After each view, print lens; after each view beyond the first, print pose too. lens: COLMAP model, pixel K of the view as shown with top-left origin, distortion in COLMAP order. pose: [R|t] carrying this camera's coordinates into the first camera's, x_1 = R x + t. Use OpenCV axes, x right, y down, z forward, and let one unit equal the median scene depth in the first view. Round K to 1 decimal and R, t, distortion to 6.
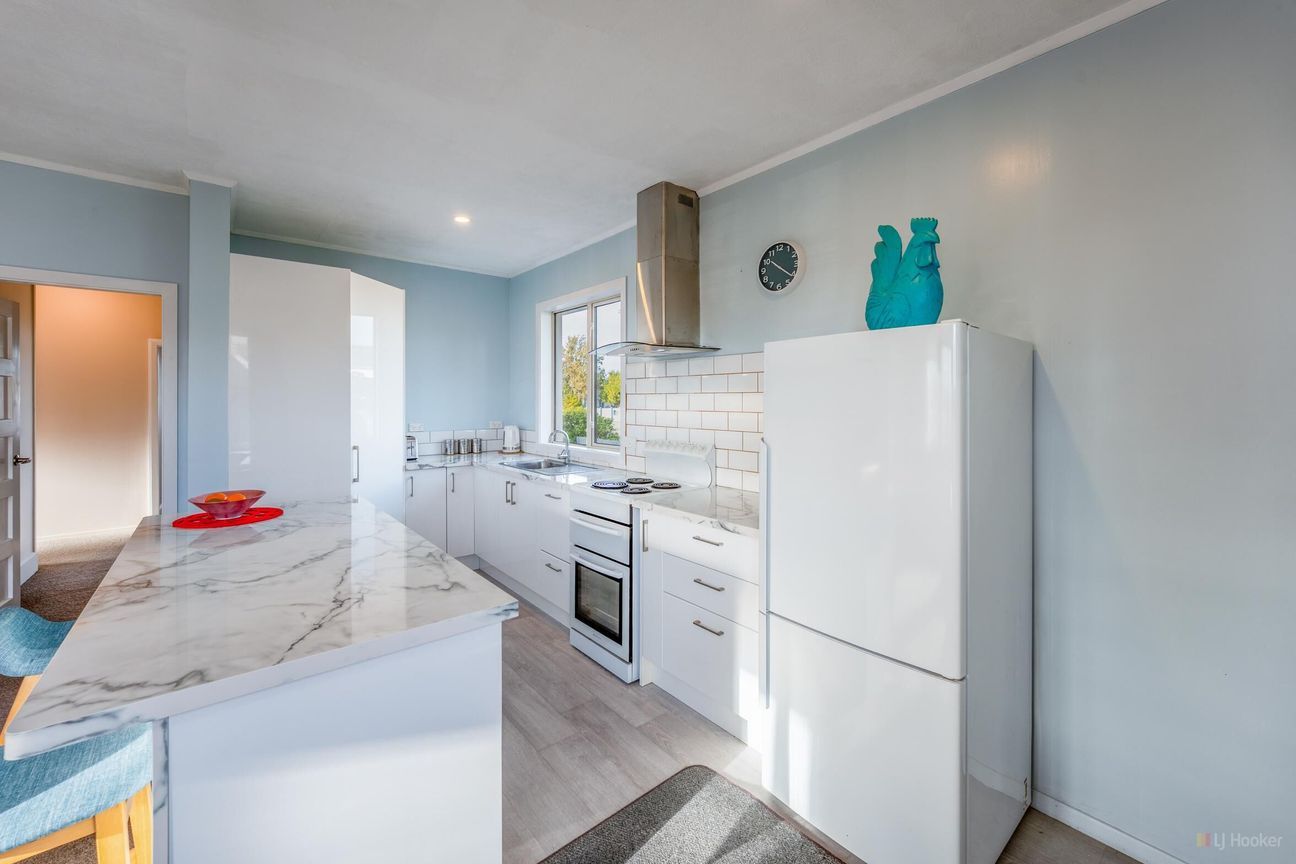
lens RADIAL K [[526.9, 0, 633.4], [0, 526.9, 399.8], [0, 0, 1]] dist [0.000363, 0.000010]
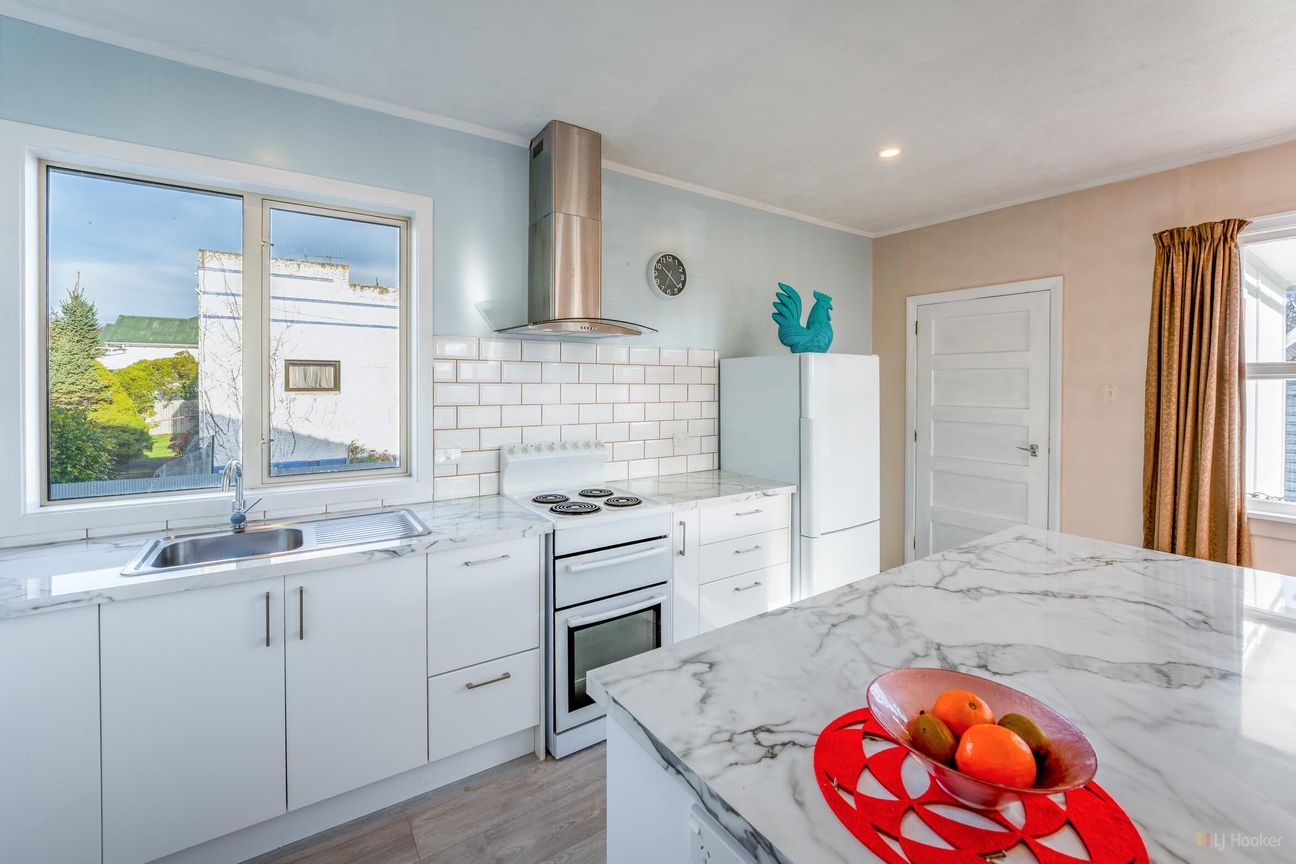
lens RADIAL K [[536.6, 0, 643.8], [0, 536.6, 398.6], [0, 0, 1]] dist [-0.031368, 0.008930]
pose [[0.063750, -0.015587, 0.997844, -0.683148], [-0.001345, 0.999876, 0.015704, -0.001802], [-0.997965, -0.002343, 0.063721, 0.752752]]
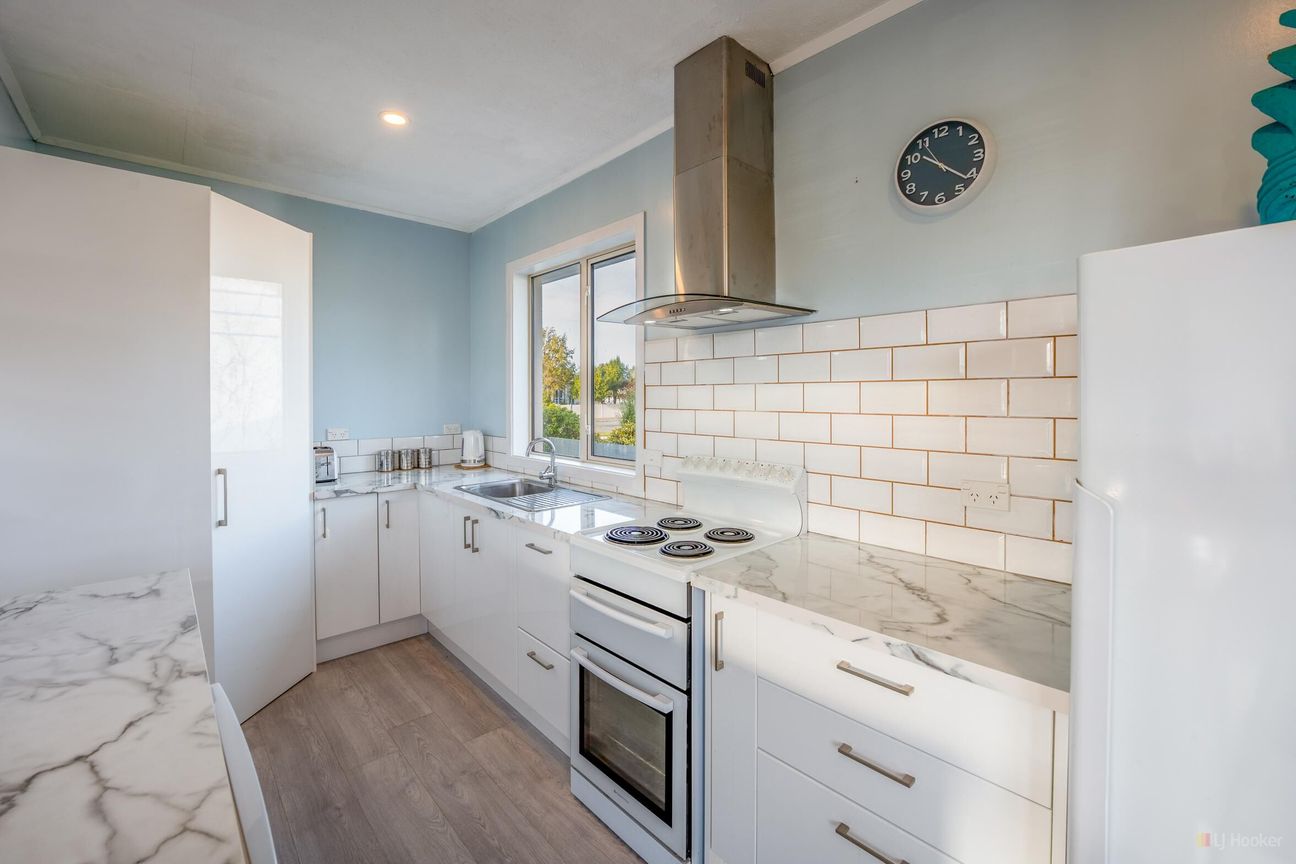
lens RADIAL K [[536.6, 0, 643.8], [0, 536.6, 398.6], [0, 0, 1]] dist [-0.031368, 0.008930]
pose [[0.997029, -0.002690, 0.076981, -0.072838], [0.002269, 0.999982, 0.005561, 0.001629], [-0.076995, -0.005370, 0.997017, 0.339303]]
